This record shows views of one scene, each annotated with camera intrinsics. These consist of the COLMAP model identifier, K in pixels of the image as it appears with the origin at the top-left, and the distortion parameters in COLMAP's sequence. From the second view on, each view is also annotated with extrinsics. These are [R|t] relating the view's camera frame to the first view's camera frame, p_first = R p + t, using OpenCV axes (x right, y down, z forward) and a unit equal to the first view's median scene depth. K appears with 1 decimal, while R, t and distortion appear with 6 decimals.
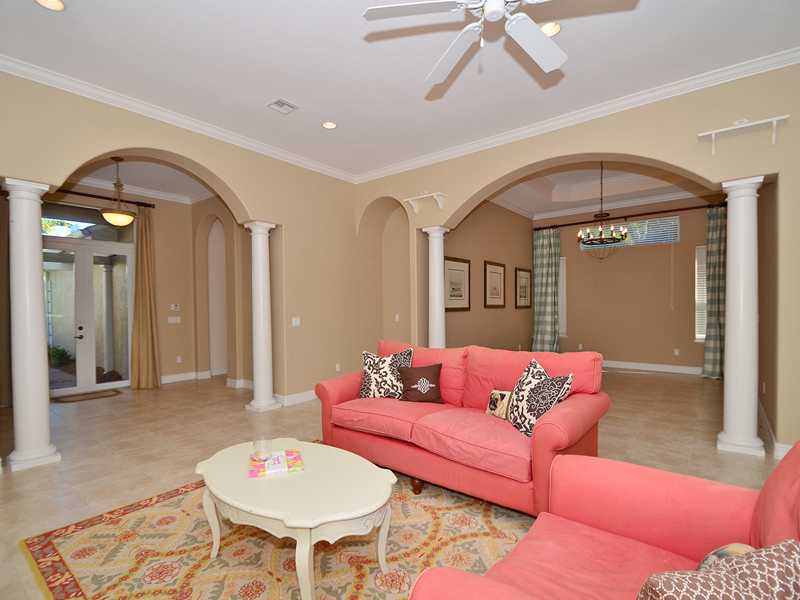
lens RADIAL K [[417.3, 0, 397.4], [0, 417.3, 309.5], [0, 0, 1]] dist [0.000389, -0.000816]
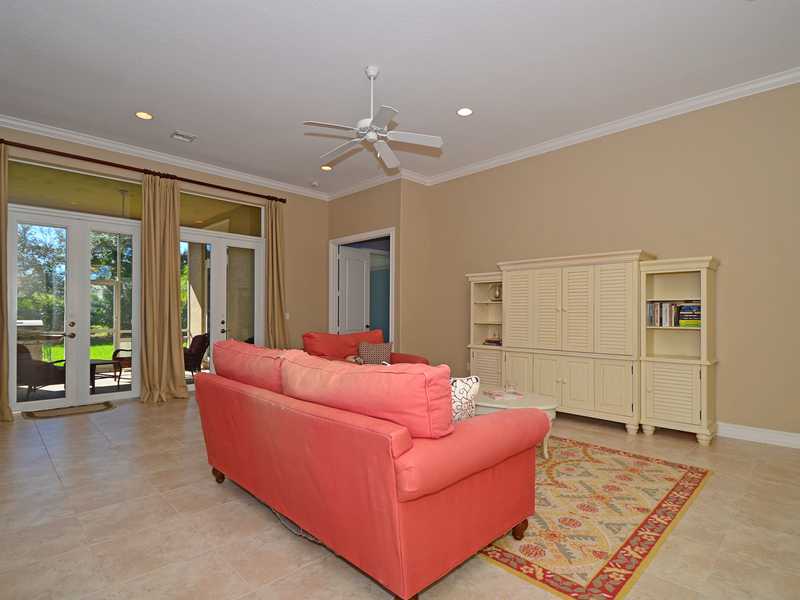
lens RADIAL K [[417.3, 0, 397.4], [0, 417.3, 309.5], [0, 0, 1]] dist [0.000389, -0.000816]
pose [[-0.993460, 0.008553, 0.113861, -0.077105], [0.008771, 0.999961, 0.001407, 0.039025], [-0.113845, 0.002397, -0.993496, 2.528878]]
